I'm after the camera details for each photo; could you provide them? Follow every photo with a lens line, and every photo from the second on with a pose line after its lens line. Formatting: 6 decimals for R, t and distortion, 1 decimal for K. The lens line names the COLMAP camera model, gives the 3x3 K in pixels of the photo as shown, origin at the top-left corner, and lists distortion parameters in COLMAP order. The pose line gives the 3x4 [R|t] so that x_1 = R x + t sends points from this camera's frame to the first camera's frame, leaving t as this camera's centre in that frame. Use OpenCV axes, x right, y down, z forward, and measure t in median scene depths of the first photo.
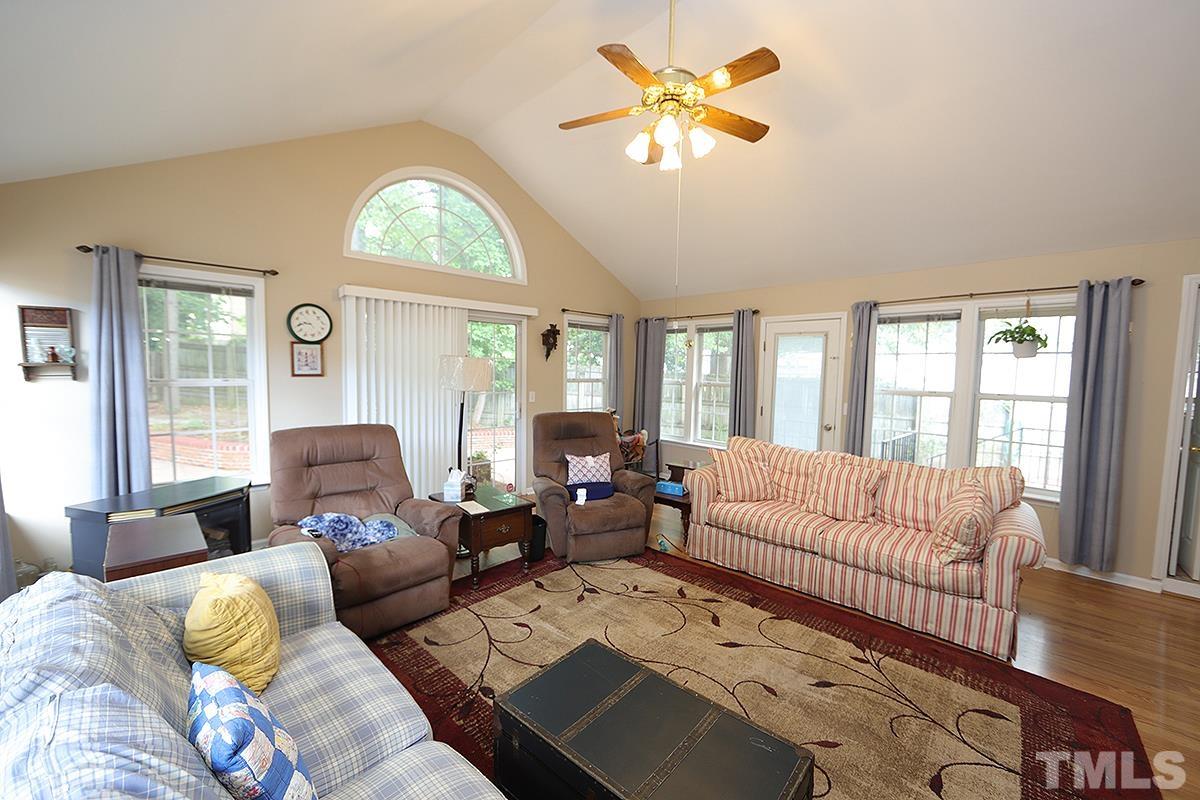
lens RADIAL K [[474.9, 0, 603.8], [0, 474.9, 402.4], [0, 0, 1]] dist [-0.011243, 0.000518]
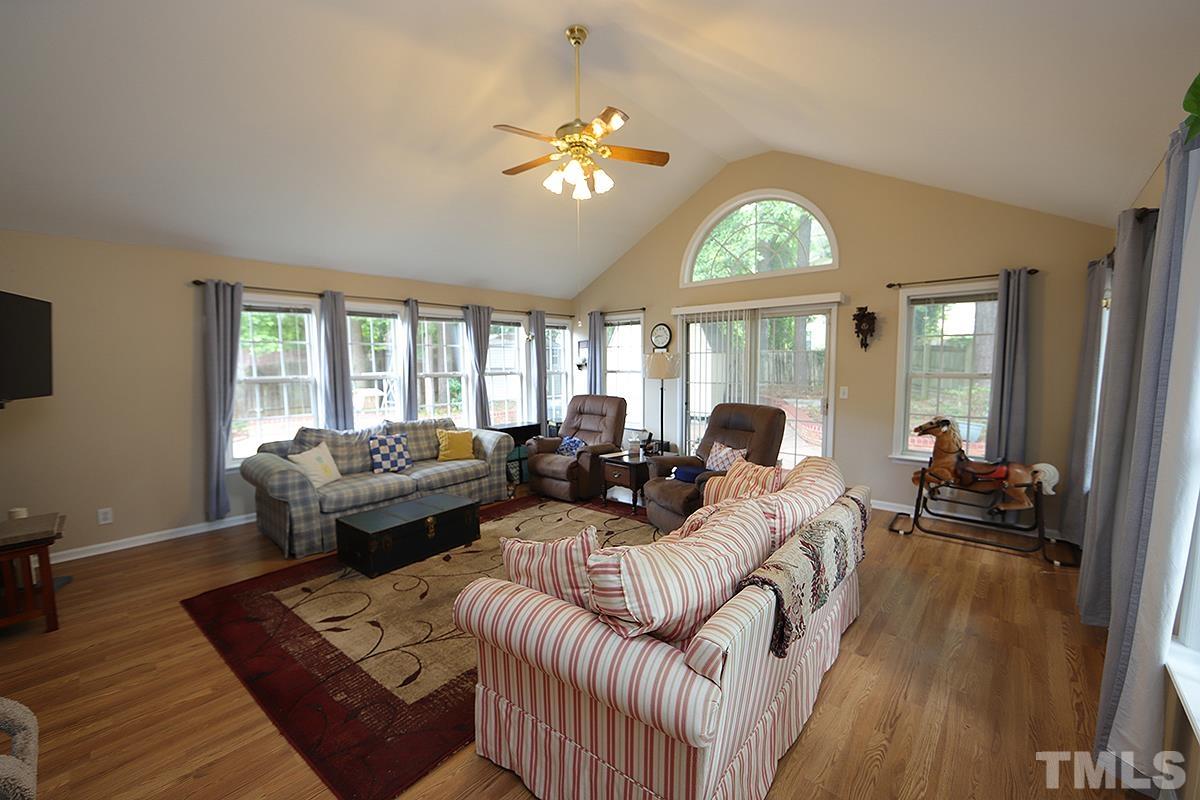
lens RADIAL K [[474.9, 0, 598.9], [0, 474.9, 403.3], [0, 0, 1]] dist [-0.011243, 0.000518]
pose [[0.060467, 0.069116, -0.995774, 1.062820], [-0.063888, 0.995822, 0.065240, -0.031499], [0.996124, 0.059673, 0.064630, 0.747561]]
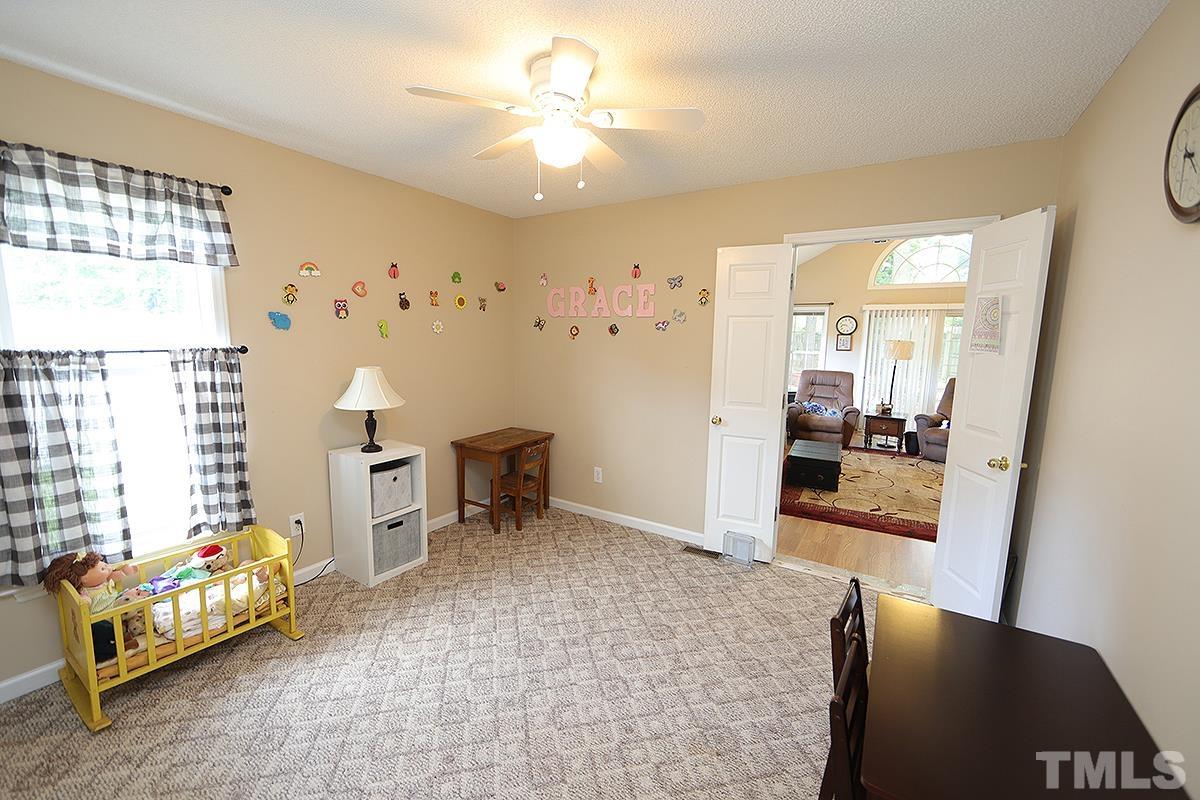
lens RADIAL K [[474.9, 0, 604.6], [0, 474.9, 397.9], [0, 0, 1]] dist [-0.011243, 0.000518]
pose [[0.237131, 0.114562, -0.964699, 1.281161], [-0.084280, 0.991704, 0.097052, 0.043394], [0.967815, 0.058290, 0.244820, -0.582019]]
